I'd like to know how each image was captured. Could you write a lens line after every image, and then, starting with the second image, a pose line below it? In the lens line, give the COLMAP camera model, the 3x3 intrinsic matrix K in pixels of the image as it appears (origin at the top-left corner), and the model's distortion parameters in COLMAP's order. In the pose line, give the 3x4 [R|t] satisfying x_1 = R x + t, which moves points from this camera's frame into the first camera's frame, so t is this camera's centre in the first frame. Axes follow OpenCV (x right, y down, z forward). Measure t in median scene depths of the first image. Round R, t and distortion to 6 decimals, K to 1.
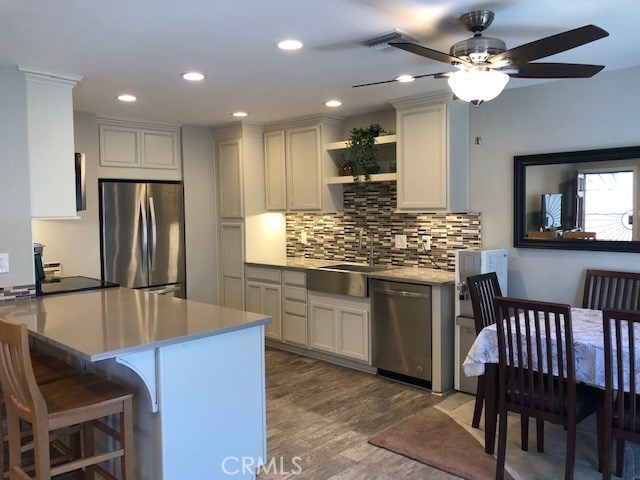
lens RADIAL K [[538.2, 0, 319.6], [0, 538.2, 238.1], [0, 0, 1]] dist [0.025326, -0.020657]
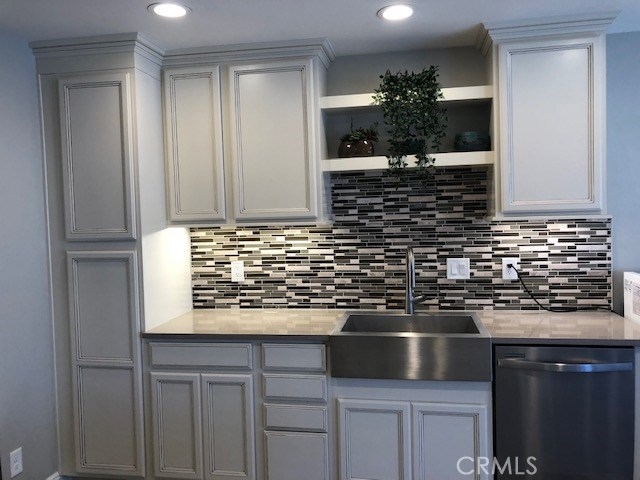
lens RADIAL K [[538.2, 0, 329.8], [0, 538.2, 227.3], [0, 0, 1]] dist [0.025326, -0.020657]
pose [[0.827122, -0.026780, 0.561384, -0.290688], [0.049252, 0.998475, -0.024935, -0.030251], [-0.559860, 0.048273, 0.827180, 0.554610]]
